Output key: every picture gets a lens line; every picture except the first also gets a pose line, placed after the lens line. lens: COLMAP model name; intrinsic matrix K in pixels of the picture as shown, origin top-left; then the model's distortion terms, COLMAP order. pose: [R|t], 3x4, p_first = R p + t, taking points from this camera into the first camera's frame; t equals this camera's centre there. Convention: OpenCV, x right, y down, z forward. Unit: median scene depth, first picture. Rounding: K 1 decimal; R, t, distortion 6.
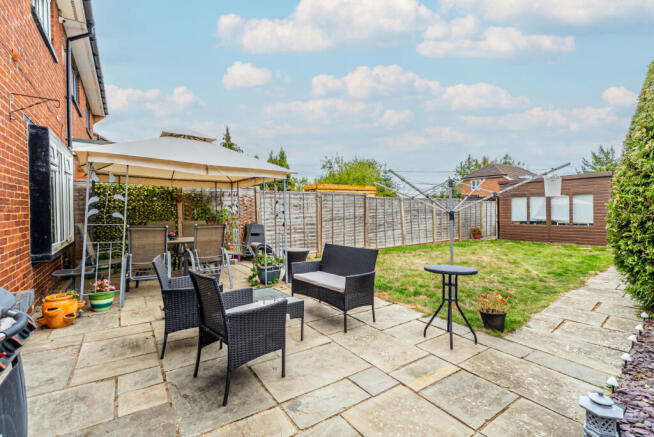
lens RADIAL K [[302.0, 0, 330.5], [0, 302.0, 215.6], [0, 0, 1]] dist [-0.002330, -0.000877]
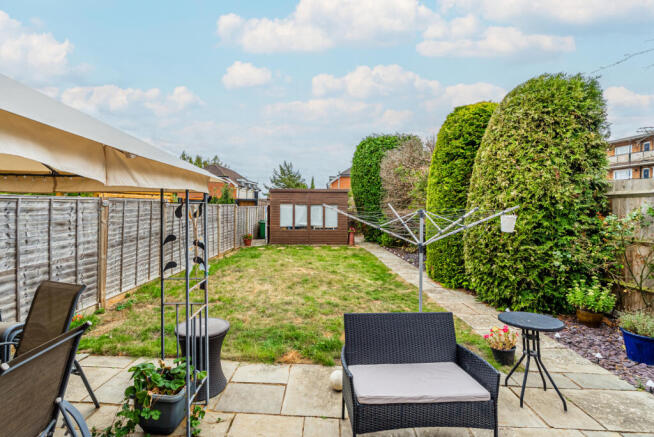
lens RADIAL K [[302.0, 0, 320.3], [0, 302.0, 213.2], [0, 0, 1]] dist [-0.002330, -0.000877]
pose [[0.601163, -0.003200, 0.799120, -0.206290], [-0.004367, 0.999964, 0.007289, -0.044581], [-0.799115, -0.007872, 0.601127, 0.272535]]
